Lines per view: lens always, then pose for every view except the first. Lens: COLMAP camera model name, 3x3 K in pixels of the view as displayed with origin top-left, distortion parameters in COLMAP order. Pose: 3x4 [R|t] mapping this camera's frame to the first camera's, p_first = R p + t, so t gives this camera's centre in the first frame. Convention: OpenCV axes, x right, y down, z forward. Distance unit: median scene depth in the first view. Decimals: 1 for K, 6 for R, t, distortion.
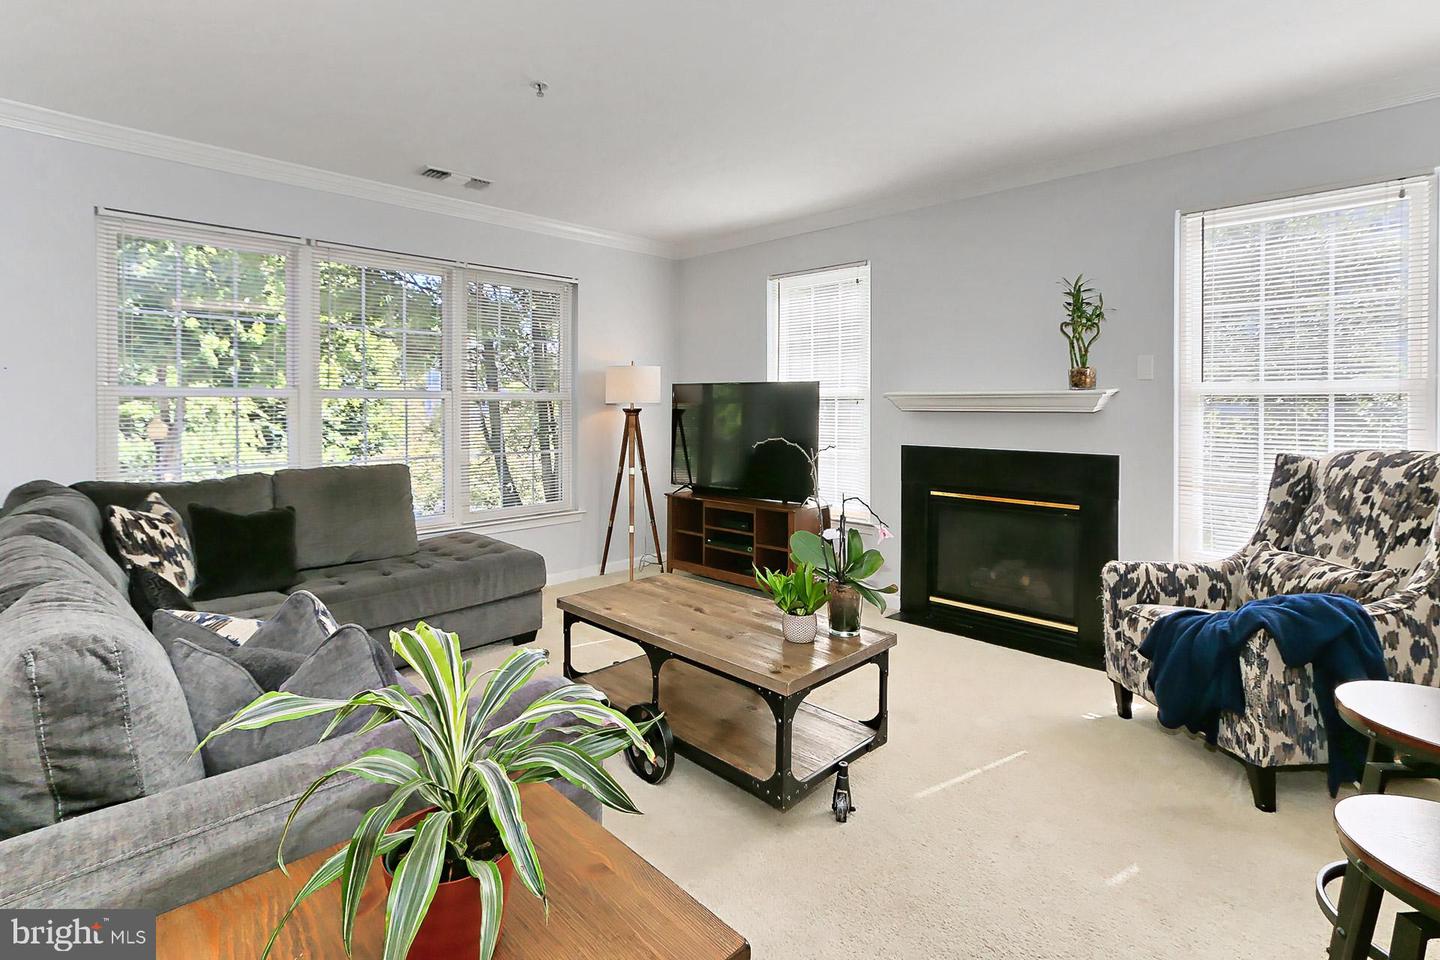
lens RADIAL K [[672.7, 0, 736.6], [0, 672.7, 414.2], [0, 0, 1]] dist [-0.014262, 0.000425]
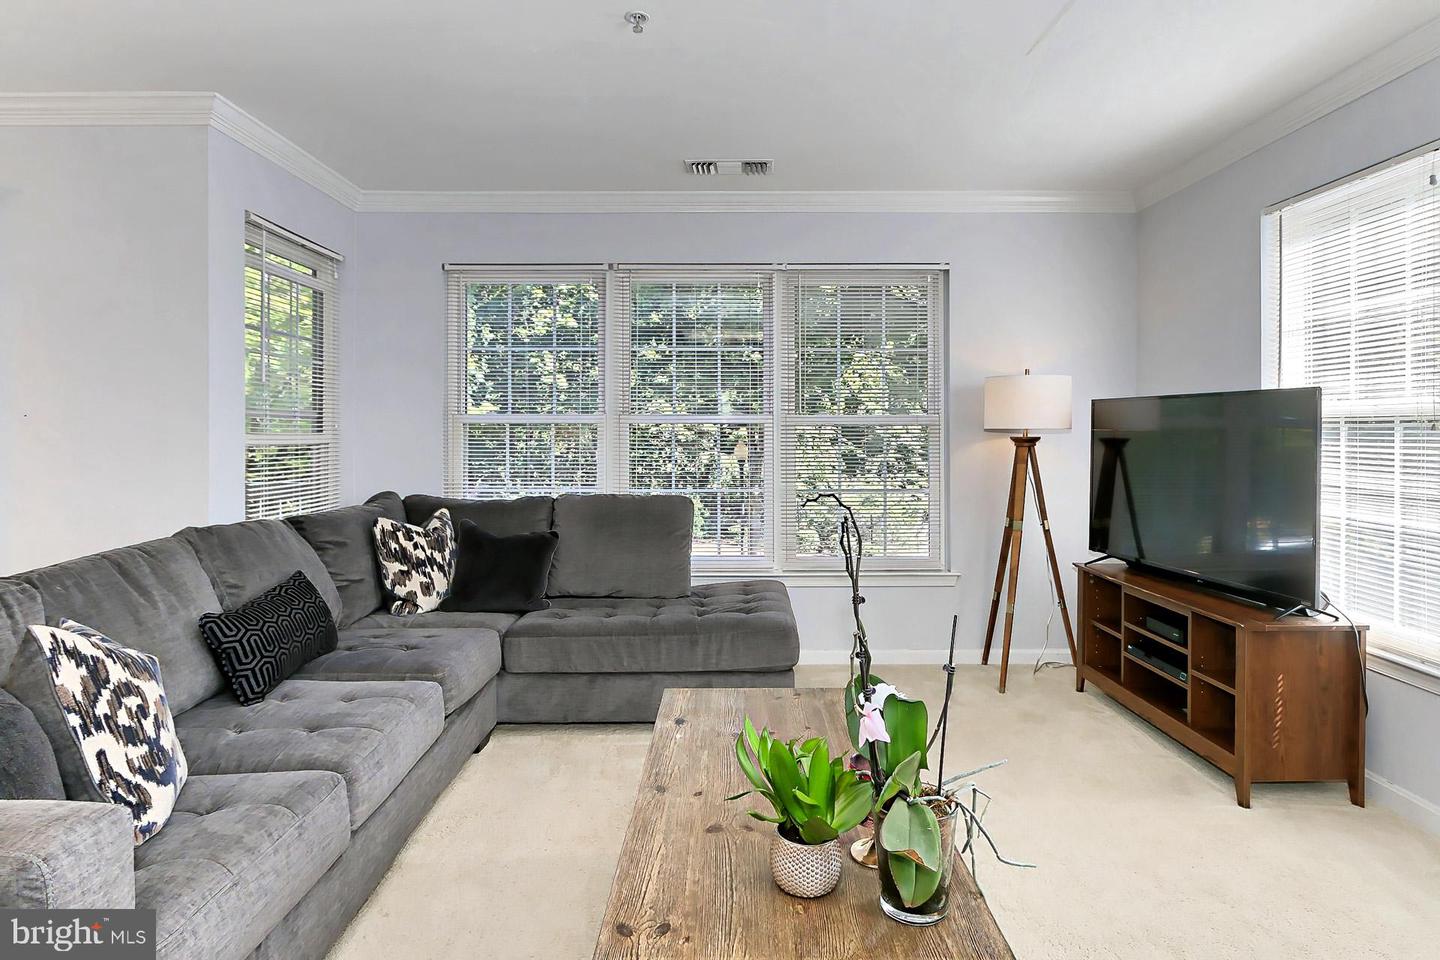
lens RADIAL K [[767.0, 0, 721.5], [0, 767.0, 433.1], [0, 0, 1]] dist [-0.019892, -0.000350]
pose [[0.696686, 0.004260, -0.717363, 0.339878], [-0.011136, 0.999926, -0.004877, -0.007641], [0.717290, 0.011386, 0.696682, 0.384570]]
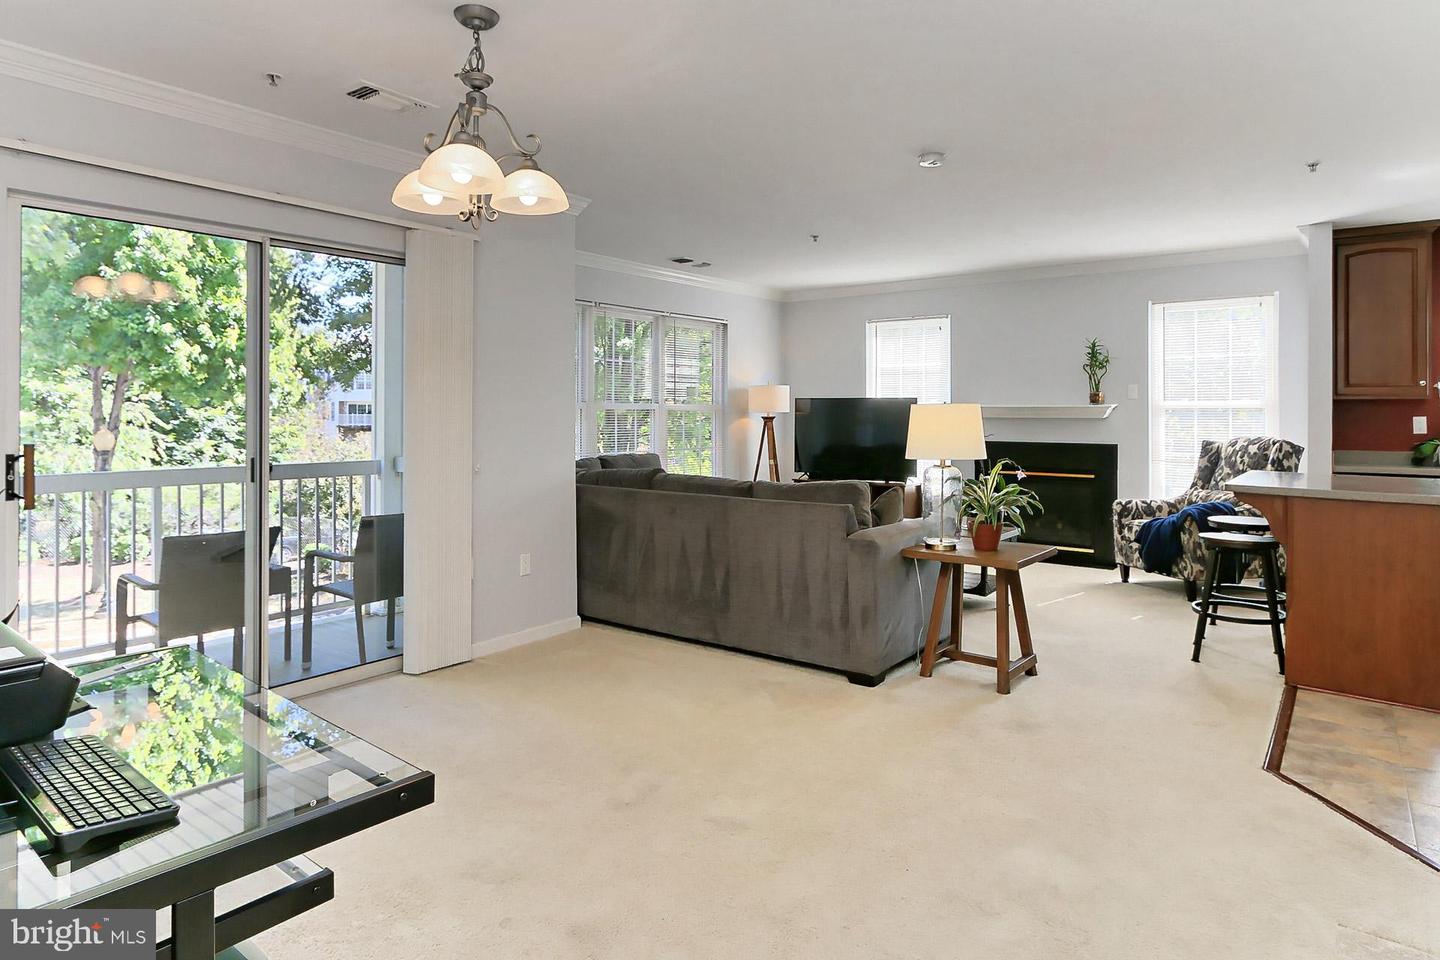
lens RADIAL K [[816.7, 0, 697.7], [0, 816.7, 411.9], [0, 0, 1]] dist [-0.026500, -0.001446]
pose [[0.996898, -0.000165, 0.078705, -0.746797], [0.001324, 0.999891, -0.014679, 0.011630], [-0.078694, 0.014738, 0.996790, -1.104511]]
